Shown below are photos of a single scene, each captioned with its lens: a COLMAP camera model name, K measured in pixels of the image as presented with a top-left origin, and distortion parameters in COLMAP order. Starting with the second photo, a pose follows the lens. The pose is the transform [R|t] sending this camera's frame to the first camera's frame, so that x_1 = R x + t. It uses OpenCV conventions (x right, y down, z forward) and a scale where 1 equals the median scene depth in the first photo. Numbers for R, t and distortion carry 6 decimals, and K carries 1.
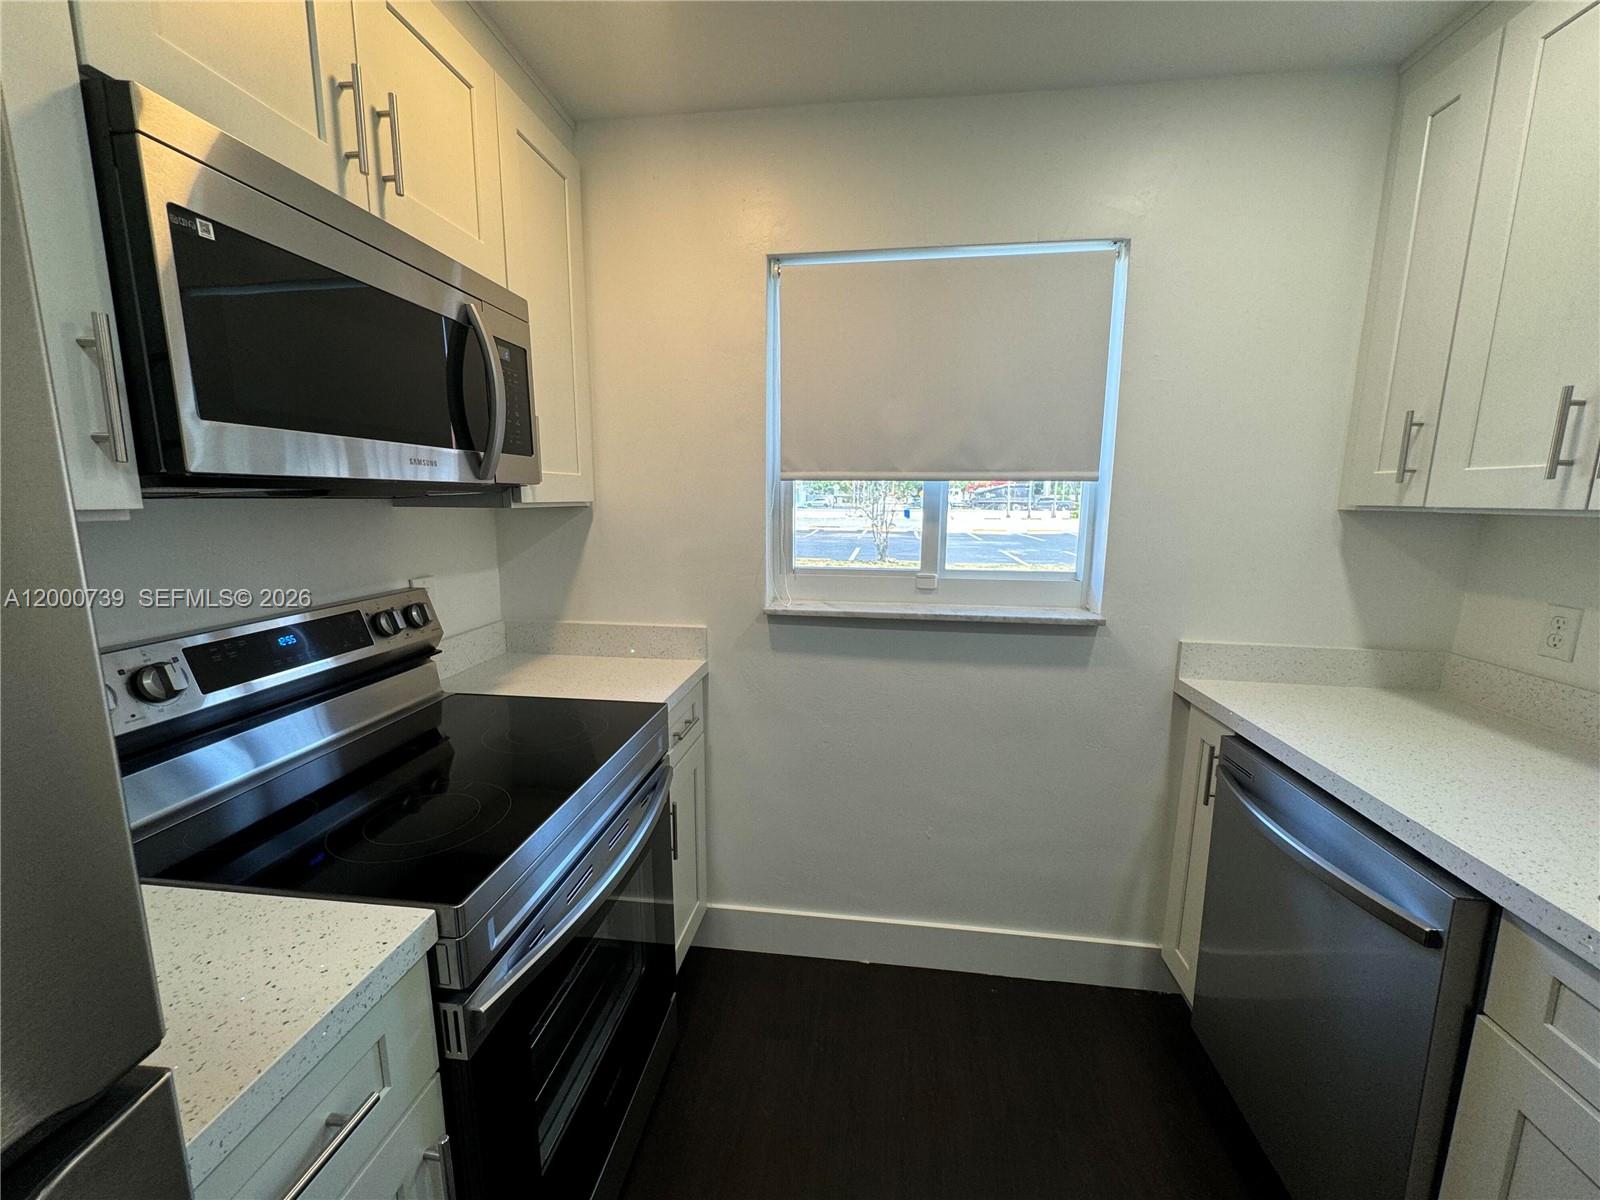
lens RADIAL K [[645.0, 0, 799.0], [0, 645.0, 597.4], [0, 0, 1]] dist [0.004589, 0.000211]
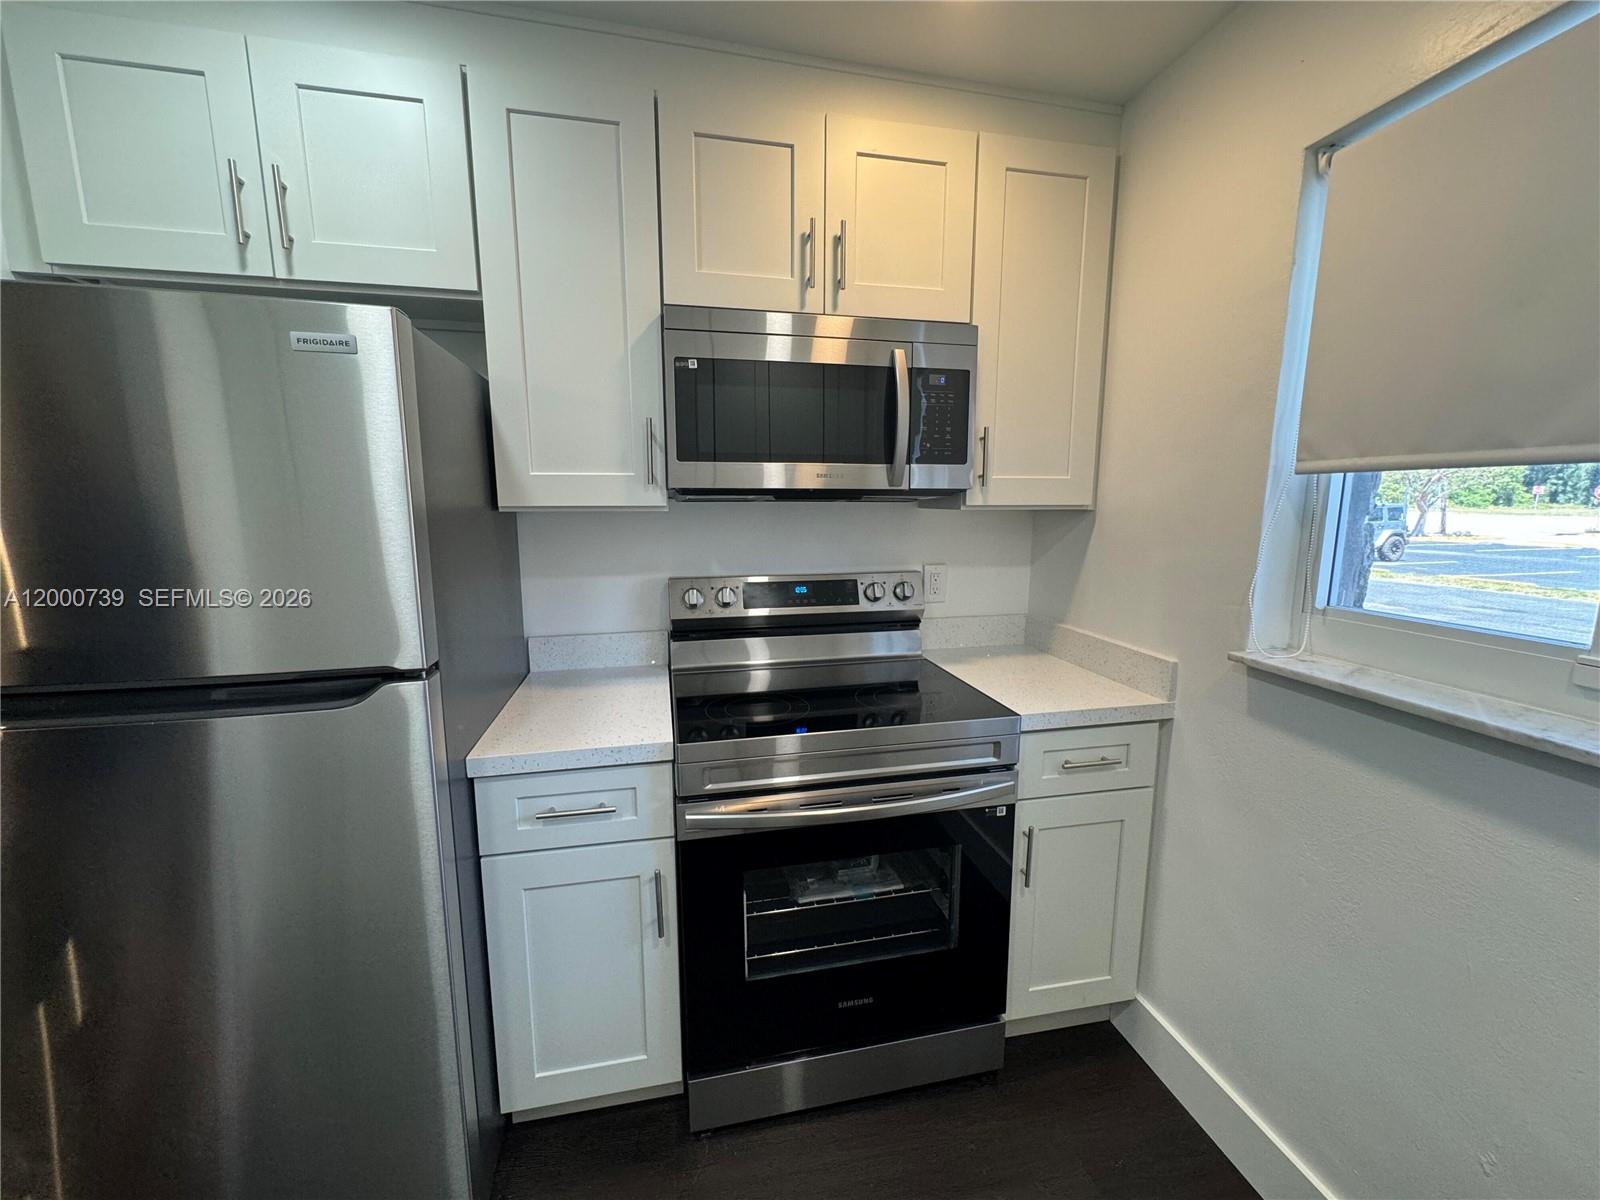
lens RADIAL K [[645.0, 0, 799.7], [0, 645.0, 603.1], [0, 0, 1]] dist [0.004589, 0.000211]
pose [[0.327793, 0.143809, -0.933740, 0.527596], [-0.146897, 0.984085, 0.099994, -0.044317], [0.933259, 0.104386, 0.343701, 0.329394]]
